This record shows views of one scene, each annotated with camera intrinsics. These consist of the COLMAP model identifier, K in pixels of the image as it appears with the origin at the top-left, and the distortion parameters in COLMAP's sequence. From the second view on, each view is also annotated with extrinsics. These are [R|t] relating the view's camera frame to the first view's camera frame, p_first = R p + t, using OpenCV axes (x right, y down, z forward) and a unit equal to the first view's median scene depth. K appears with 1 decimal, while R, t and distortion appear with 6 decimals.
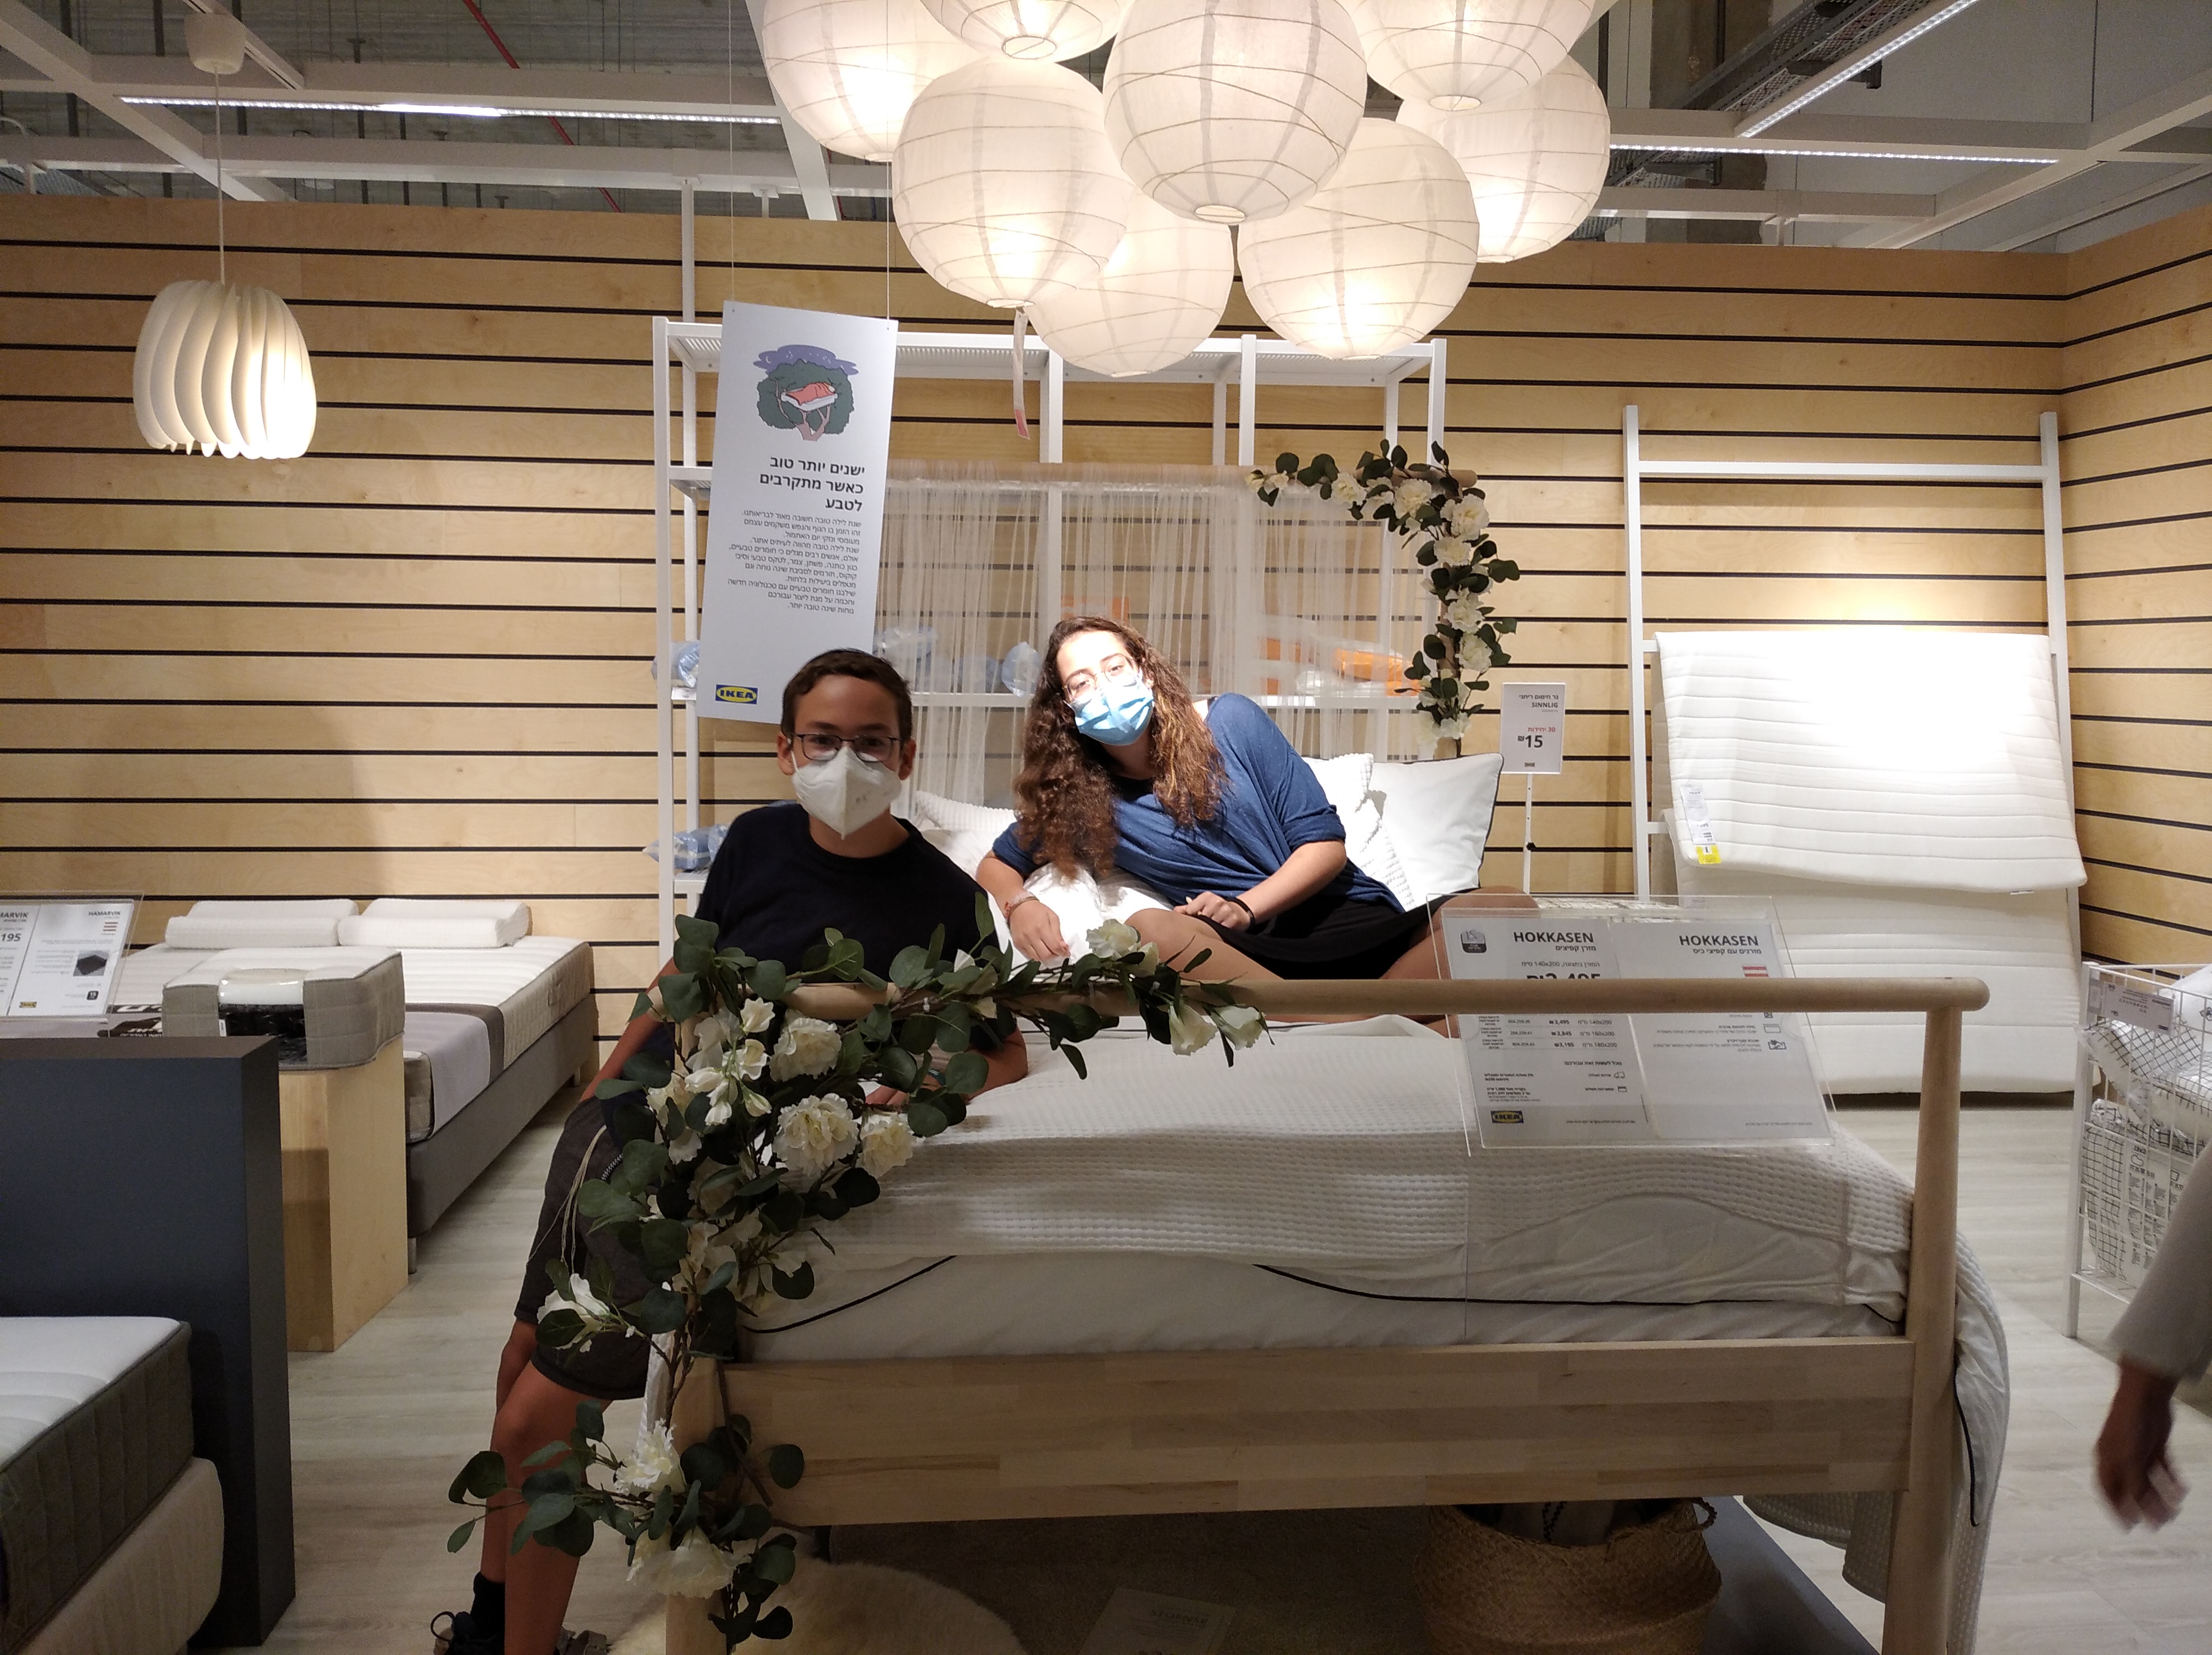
lens RADIAL K [[1788.5, 0, 1106.0], [0, 1788.5, 827.5], [0, 0, 1]] dist [0.053683, -0.098632]
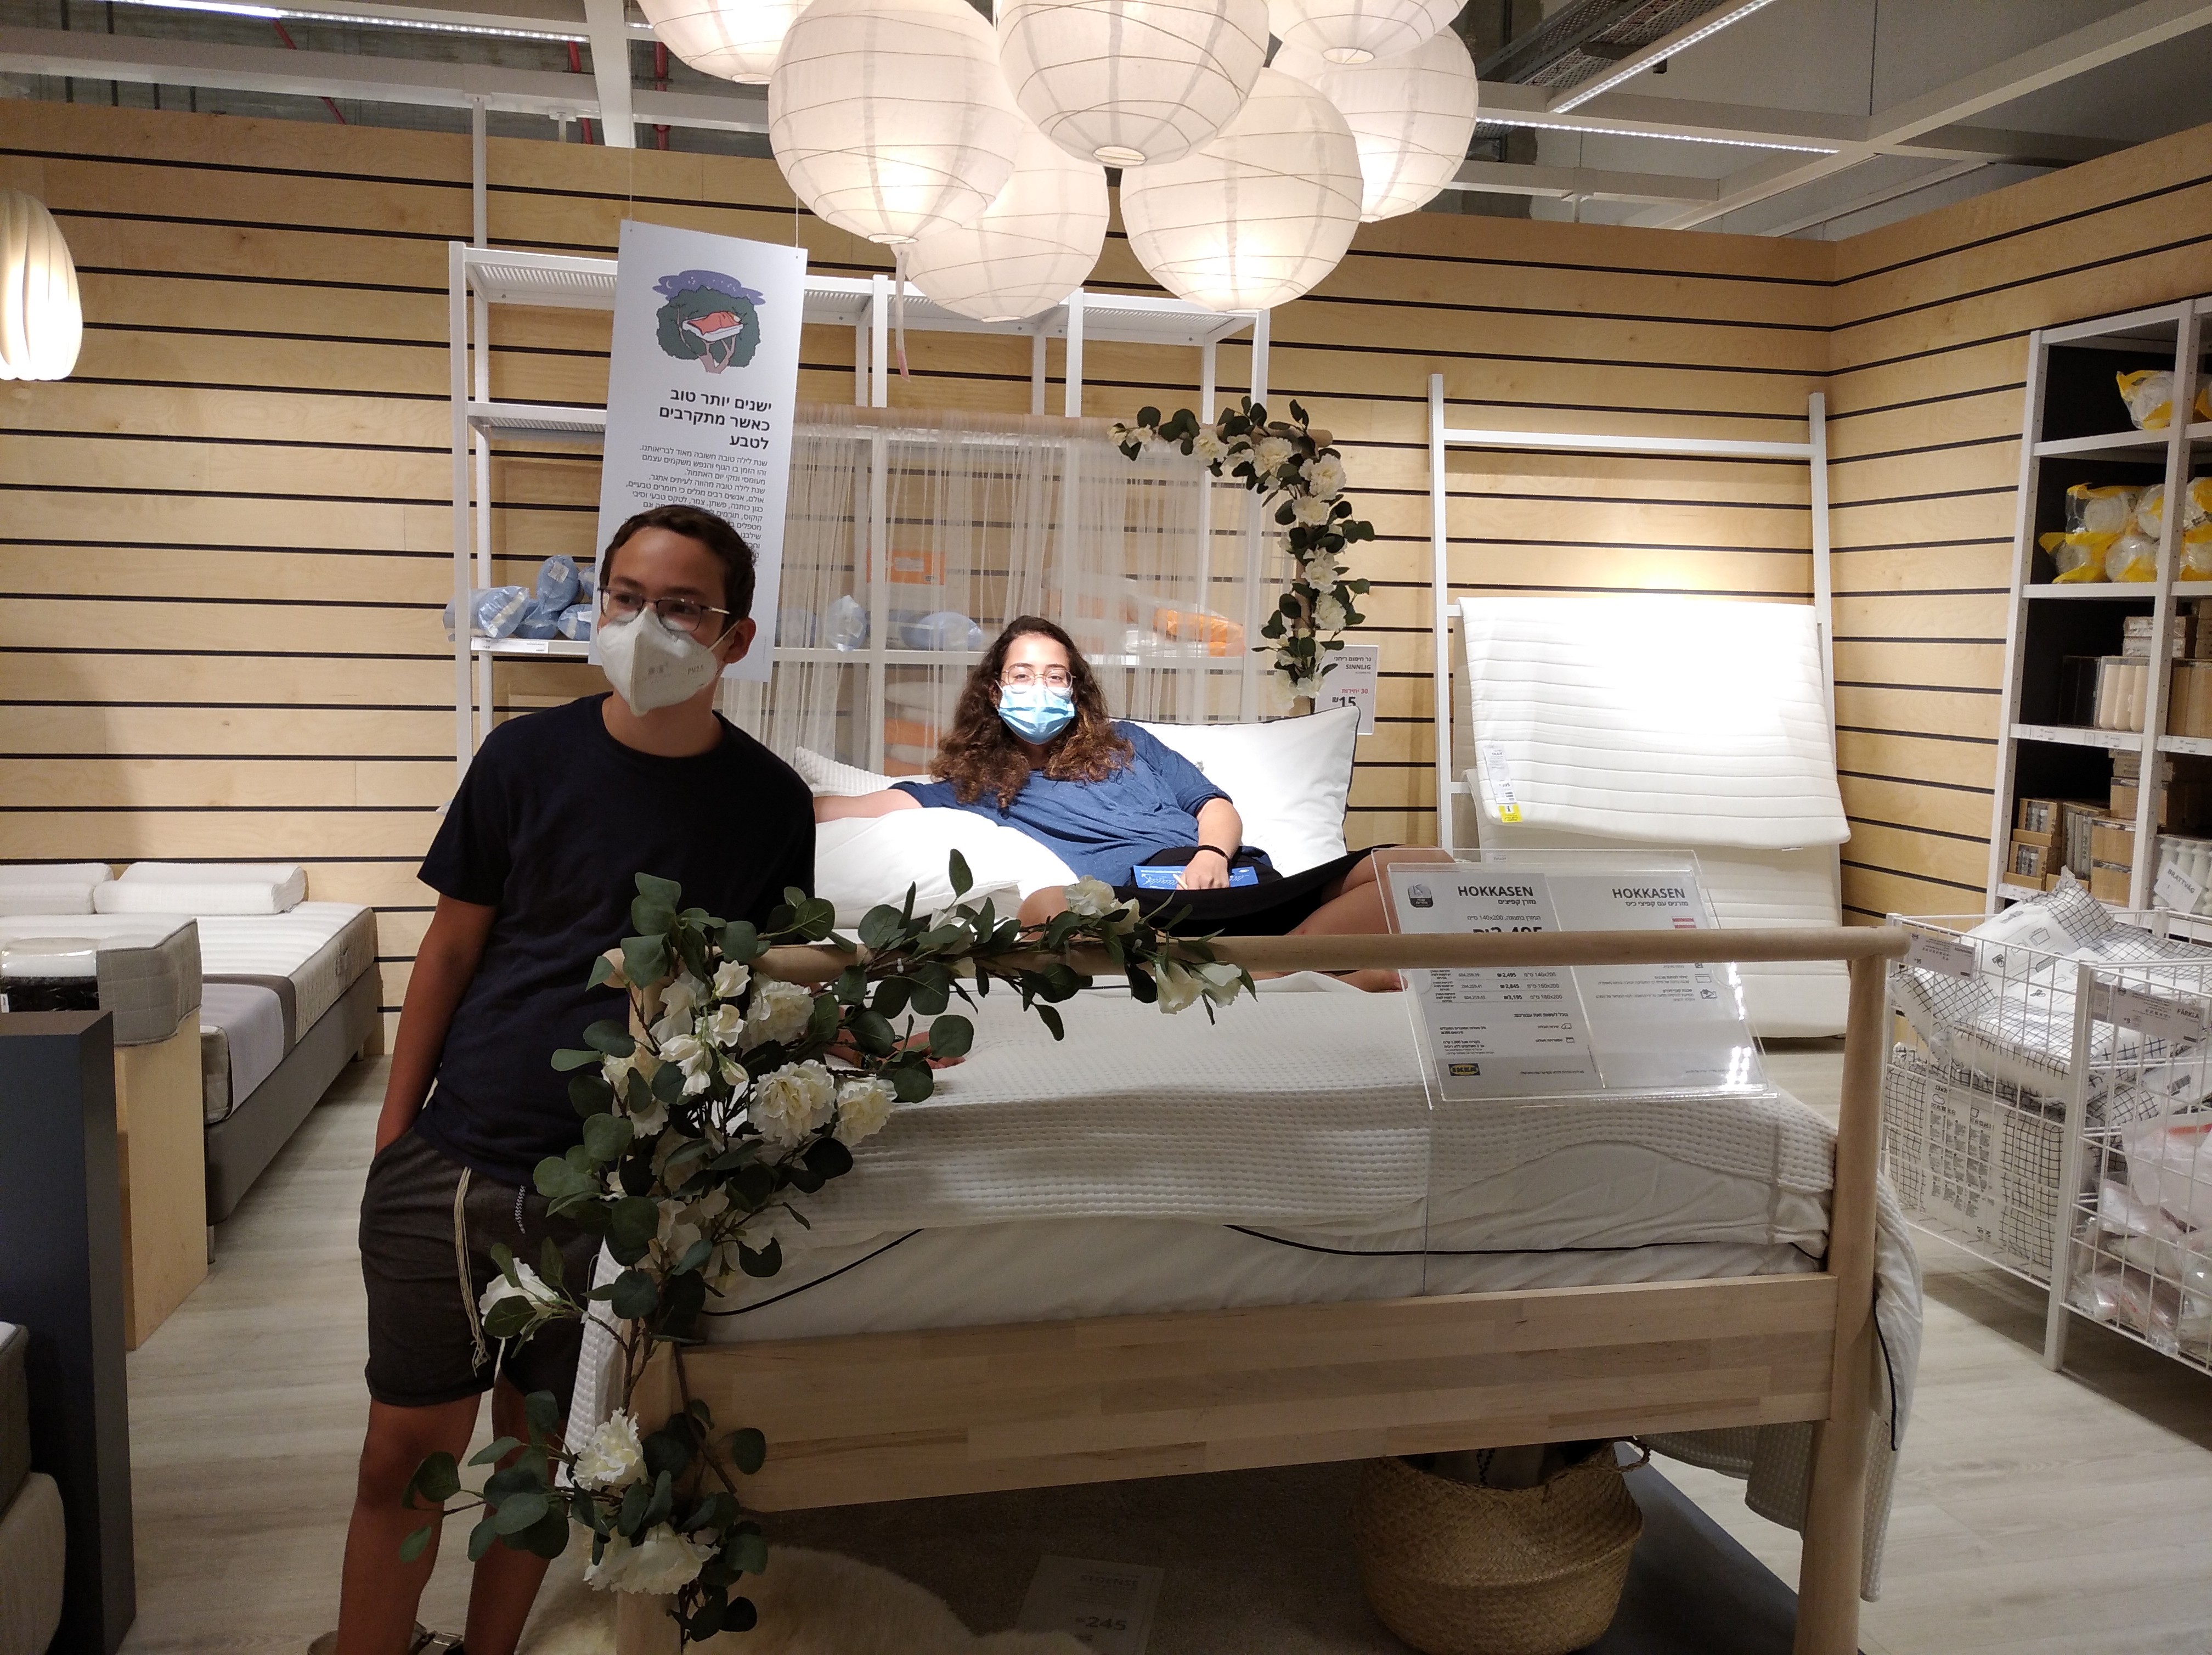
lens RADIAL K [[1774.3, 0, 1034.6], [0, 1774.3, 832.5], [0, 0, 1]] dist [0.058902, -0.109647]
pose [[0.989883, -0.002288, 0.141870, -0.116112], [-0.000942, 0.999742, 0.022699, 0.004287], [-0.141886, -0.022603, 0.989625, 0.036180]]
